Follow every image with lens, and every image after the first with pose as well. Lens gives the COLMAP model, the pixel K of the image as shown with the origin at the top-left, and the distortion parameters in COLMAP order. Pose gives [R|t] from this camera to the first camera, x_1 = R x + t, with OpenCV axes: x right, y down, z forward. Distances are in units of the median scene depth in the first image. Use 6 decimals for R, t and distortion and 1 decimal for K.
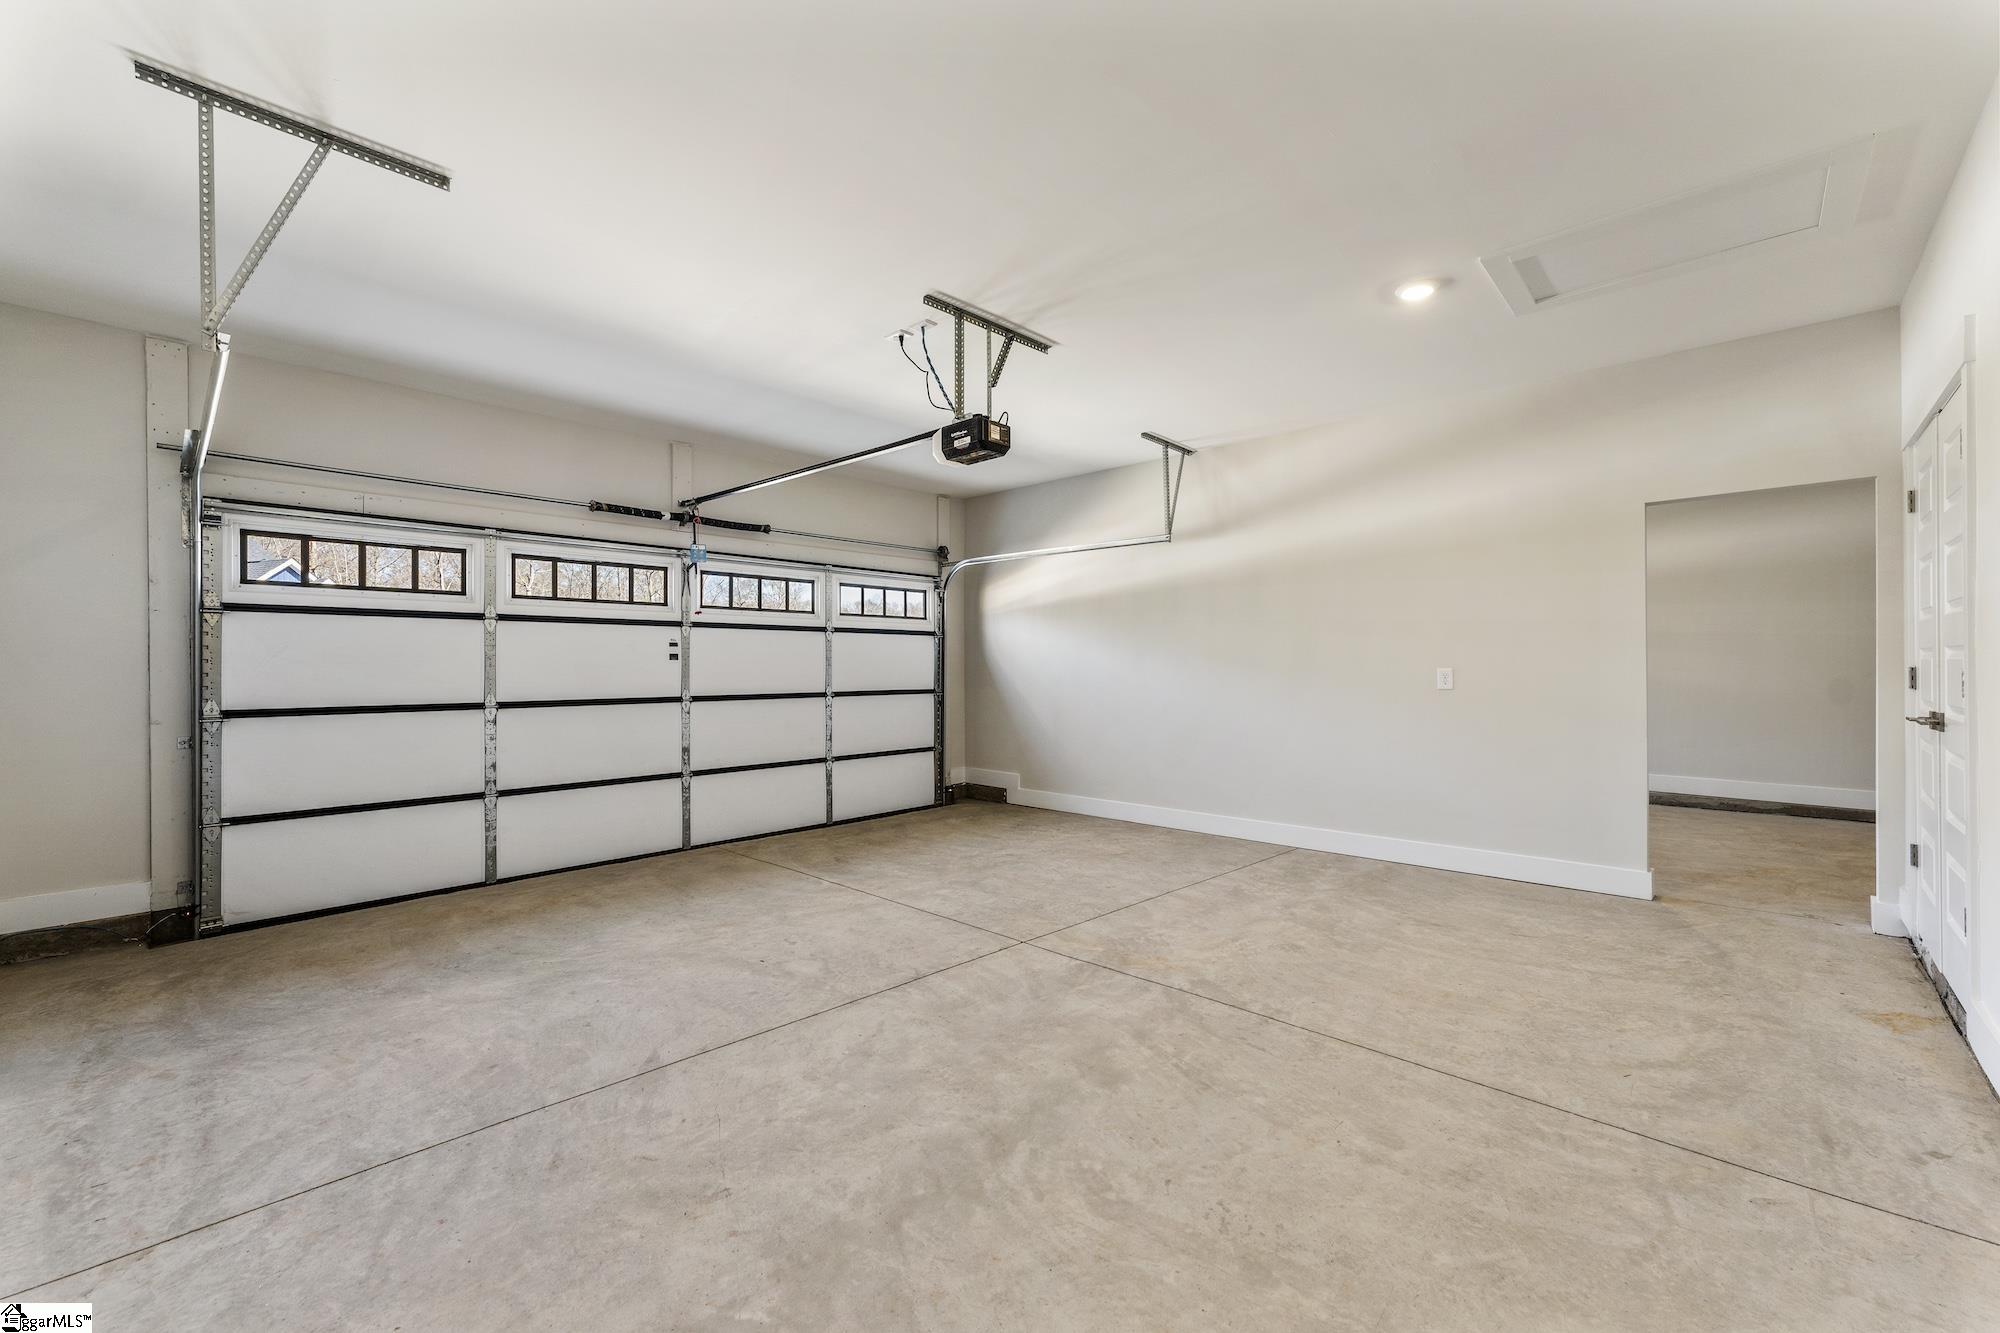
lens RADIAL K [[819.6, 0, 982.0], [0, 819.6, 660.4], [0, 0, 1]] dist [-0.003411, 0.000435]
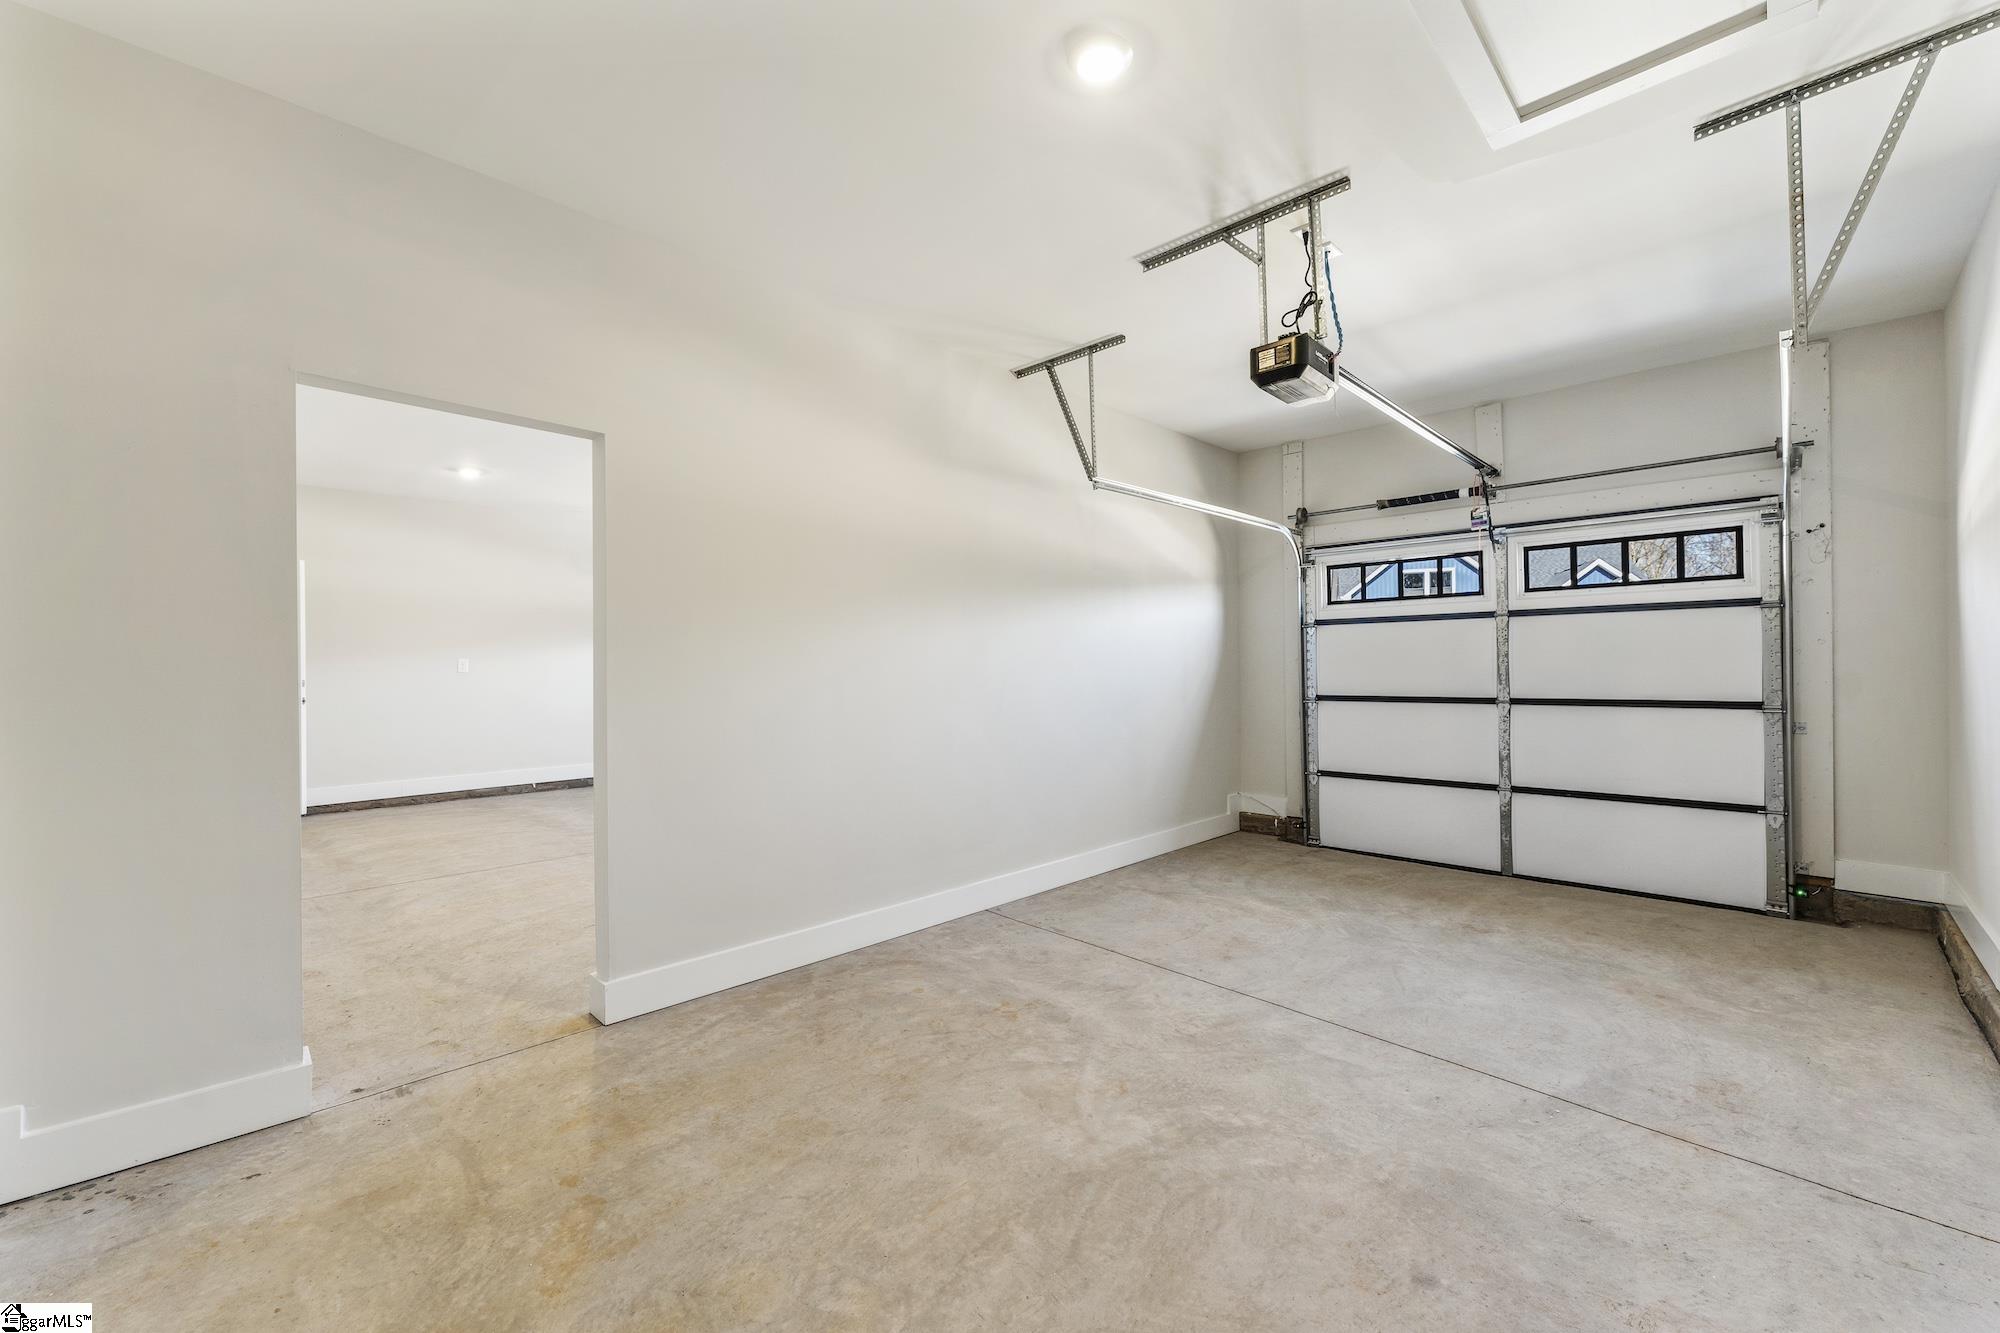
lens RADIAL K [[819.6, 0, 981.3], [0, 819.6, 670.1], [0, 0, 1]] dist [-0.003411, 0.000435]
pose [[-0.042030, 0.006251, -0.999097, 0.496420], [0.013553, 0.999892, 0.005686, 0.002482], [0.999024, -0.013302, -0.042110, 0.453616]]
